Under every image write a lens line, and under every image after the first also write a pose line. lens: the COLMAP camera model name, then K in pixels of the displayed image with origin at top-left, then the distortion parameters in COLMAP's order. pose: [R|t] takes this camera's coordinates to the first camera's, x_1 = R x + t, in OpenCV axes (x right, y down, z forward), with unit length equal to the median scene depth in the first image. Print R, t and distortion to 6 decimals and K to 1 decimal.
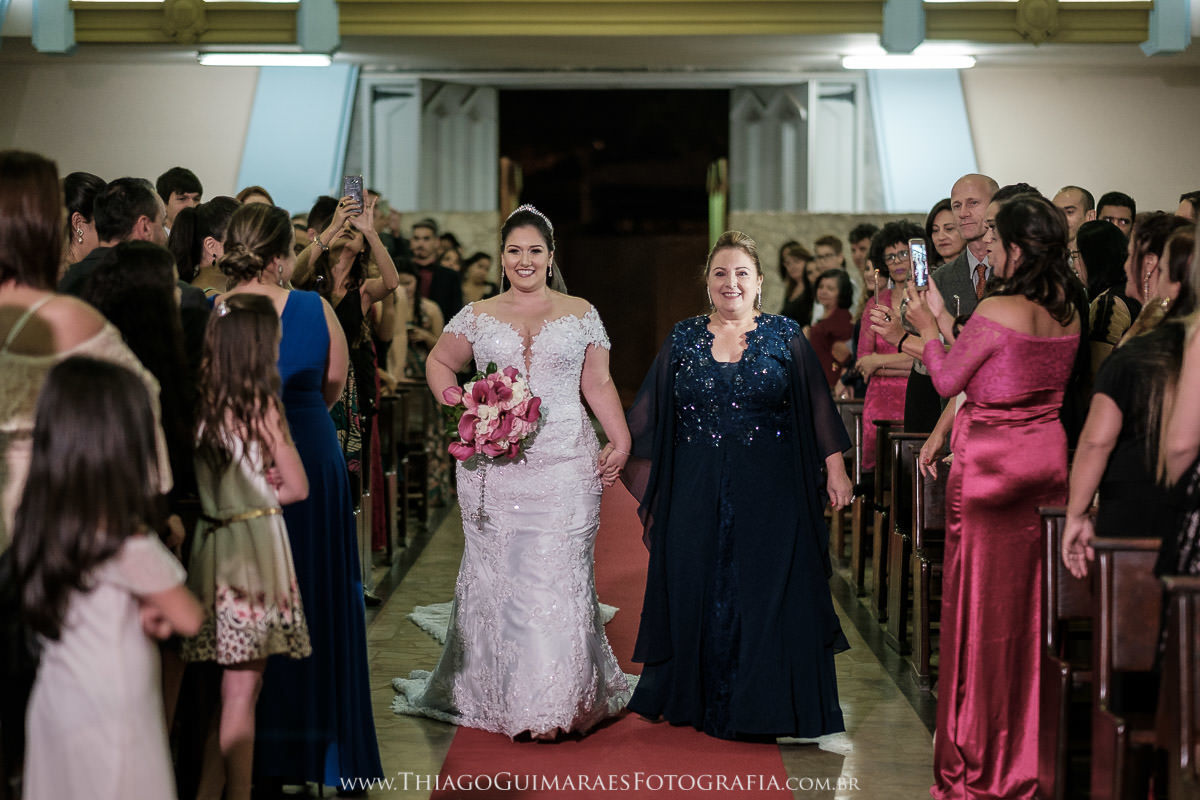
lens RADIAL K [[2873.9, 0, 600.0], [0, 2873.9, 400.0], [0, 0, 1]] dist [-0.087487, 0.018257]
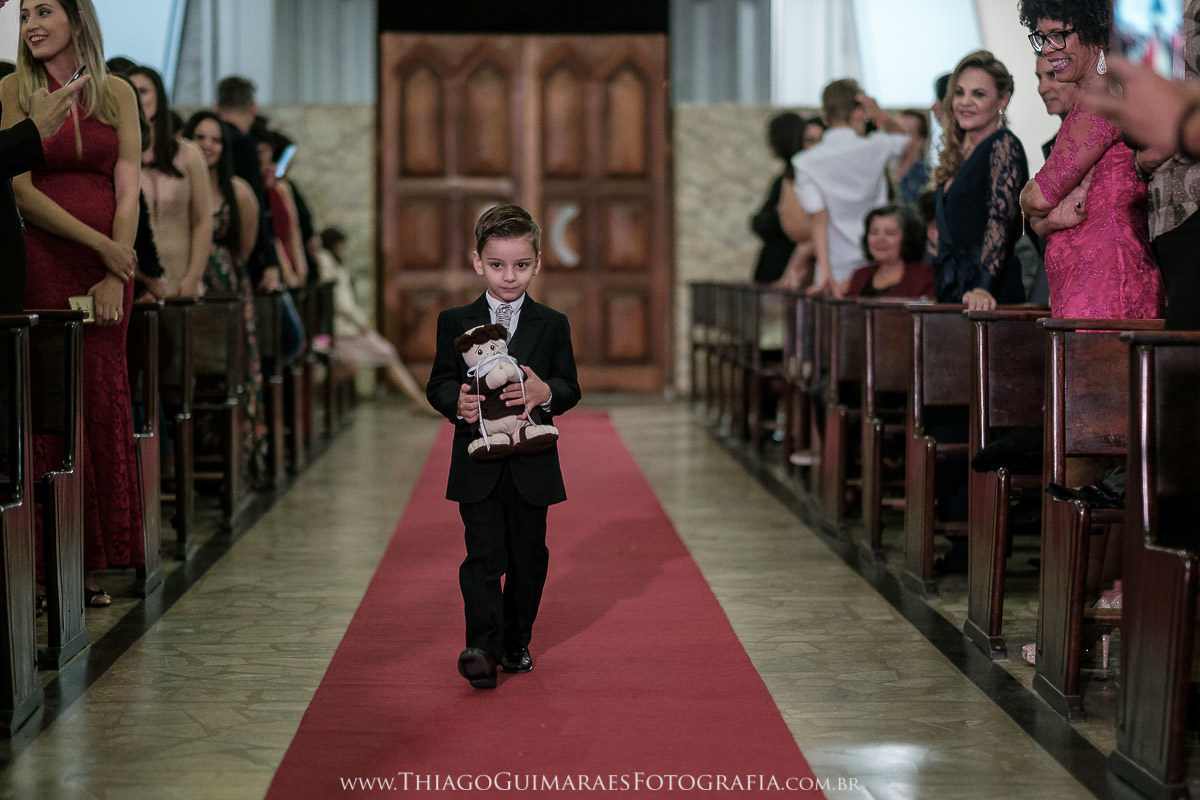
lens RADIAL K [[2873.9, 0, 600.0], [0, 2873.9, 400.0], [0, 0, 1]] dist [-0.087487, 0.018257]
pose [[0.999472, -0.006208, 0.031905, 0.000050], [0.006027, 0.999965, 0.005751, 0.008129], [-0.031940, -0.005556, 0.999474, 0.218522]]
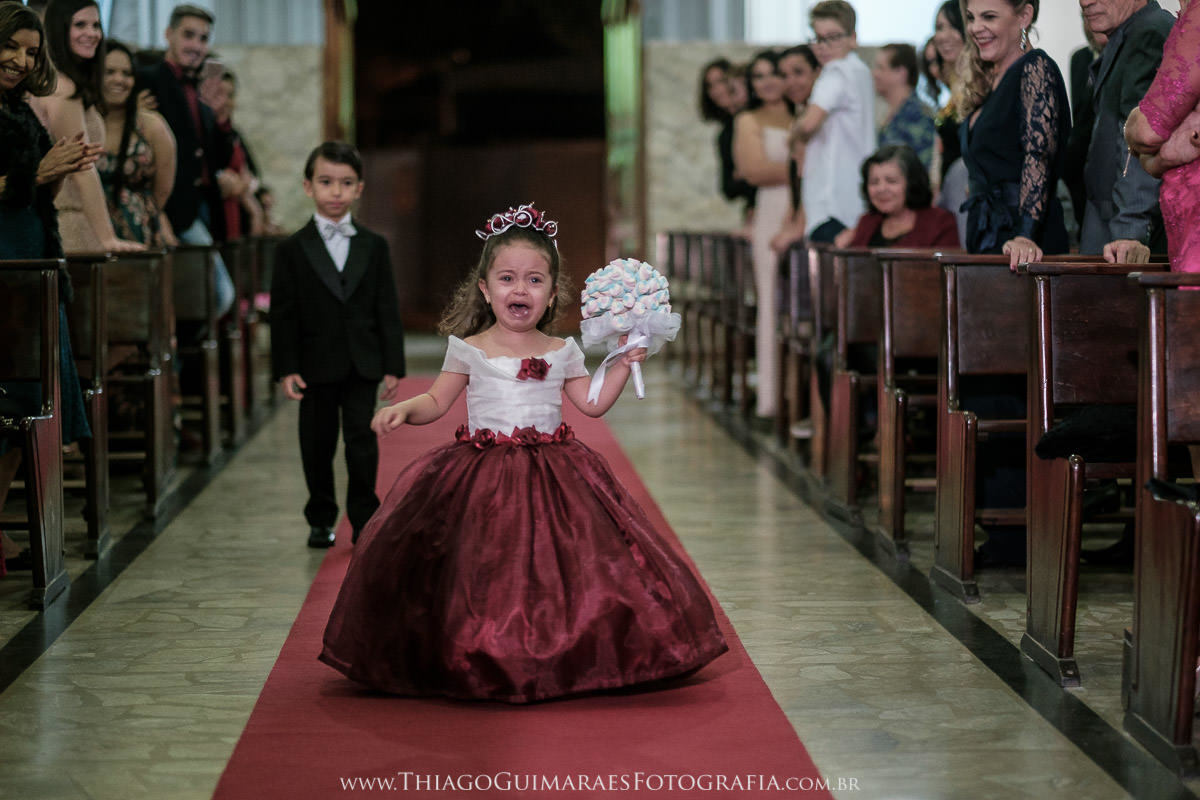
lens RADIAL K [[2873.9, 0, 600.0], [0, 2873.9, 400.0], [0, 0, 1]] dist [-0.087487, 0.018257]
pose [[0.998832, -0.014651, 0.046043, -0.000315], [0.013619, 0.999650, 0.022660, 0.006685], [-0.046359, -0.022006, 0.998682, 0.263645]]
